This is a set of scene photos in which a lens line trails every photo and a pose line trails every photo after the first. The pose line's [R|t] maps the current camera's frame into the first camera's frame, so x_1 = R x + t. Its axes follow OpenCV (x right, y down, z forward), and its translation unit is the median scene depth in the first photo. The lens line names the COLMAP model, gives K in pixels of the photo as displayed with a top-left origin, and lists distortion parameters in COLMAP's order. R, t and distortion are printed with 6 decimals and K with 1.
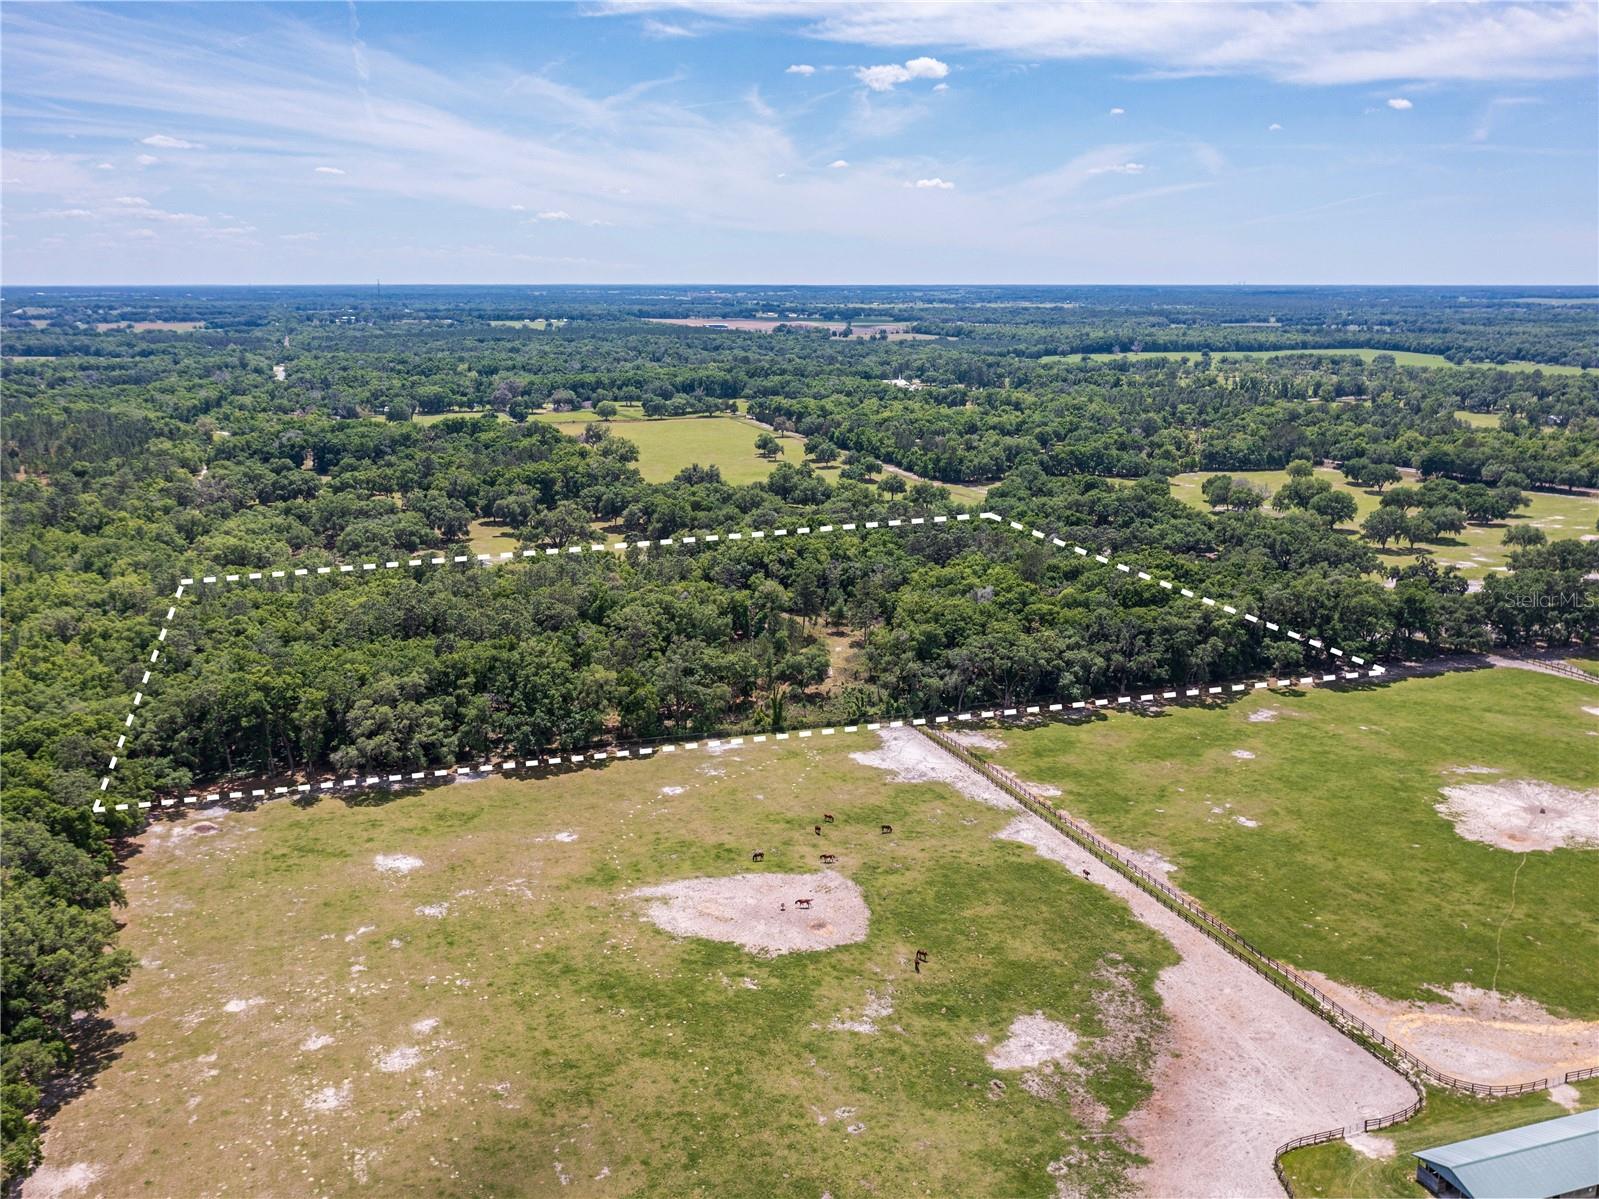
lens RADIAL K [[1454.4, 0, 805.4], [0, 1454.4, 600.4], [0, 0, 1]] dist [-0.003395, 0.000943]
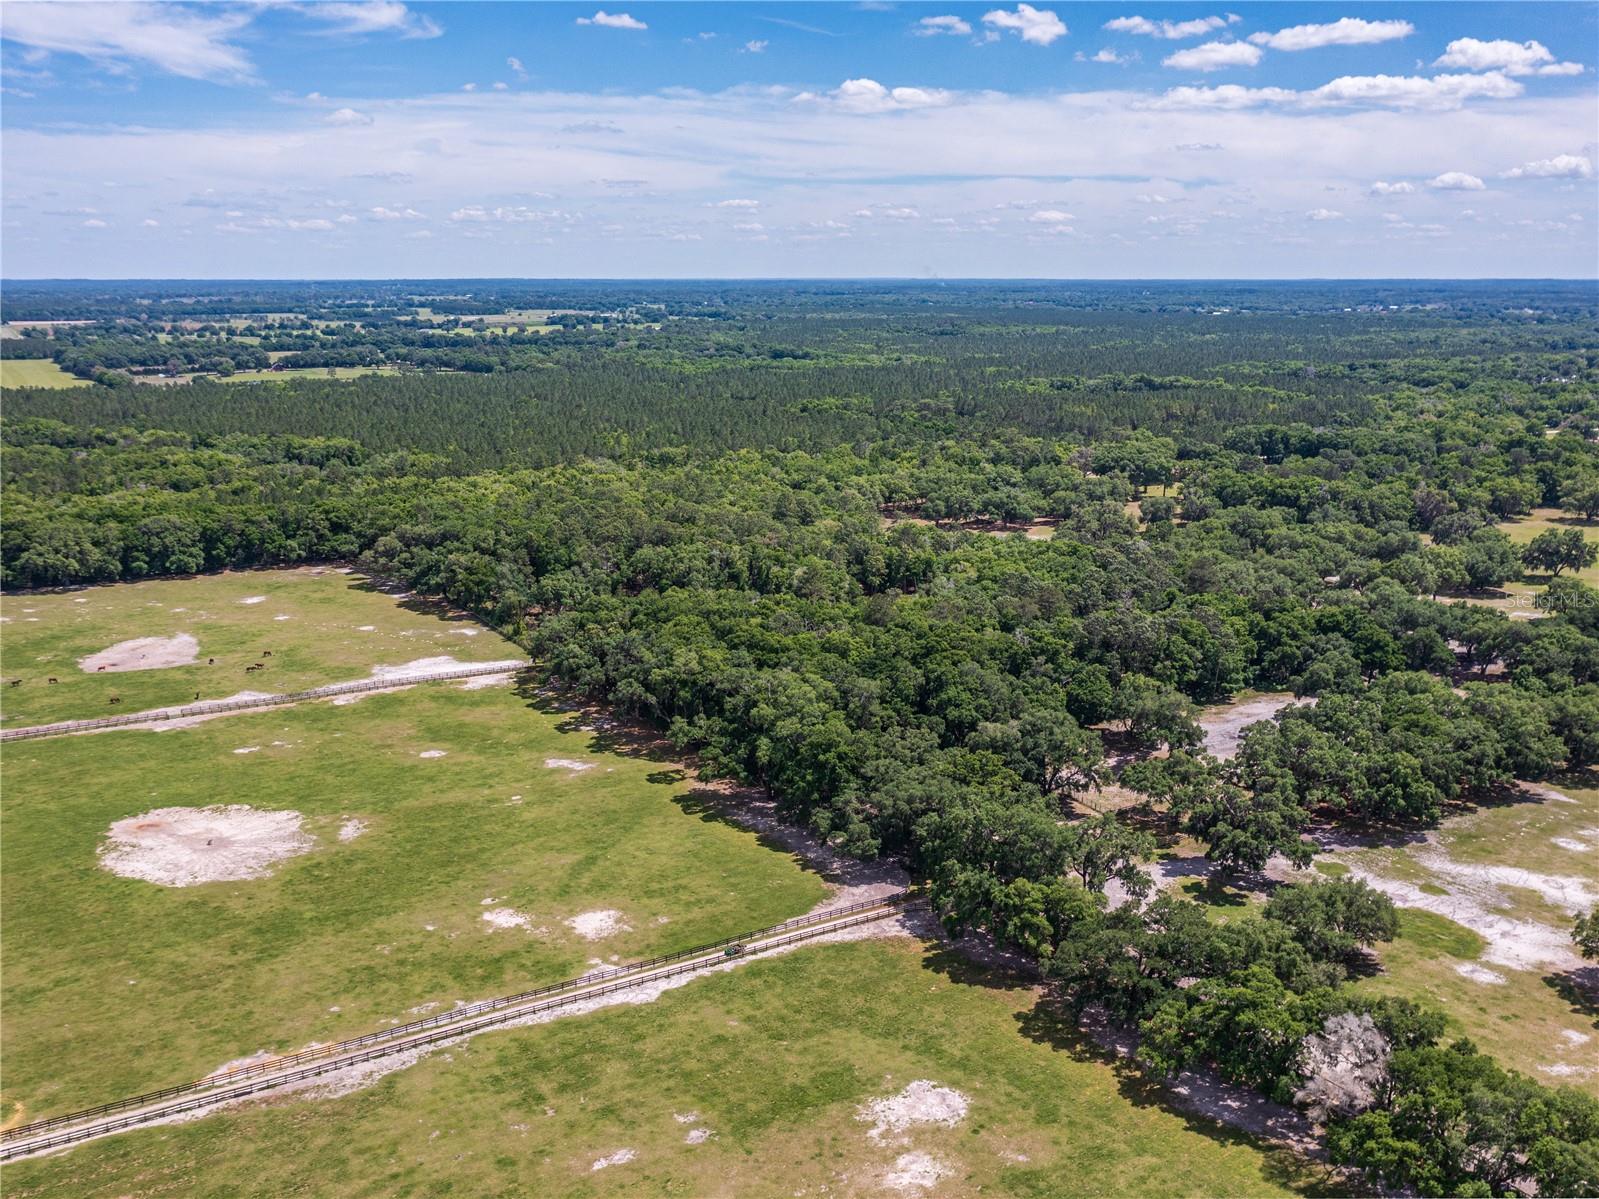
lens RADIAL K [[1425.8, 0, 736.9], [0, 1425.8, 595.9], [0, 0, 1]] dist [-0.000599, 0.007103]
pose [[0.190410, 0.214037, -0.958088, 0.718683], [-0.209734, 0.962280, 0.173292, -0.120580], [0.959039, 0.167947, 0.228118, 0.553978]]
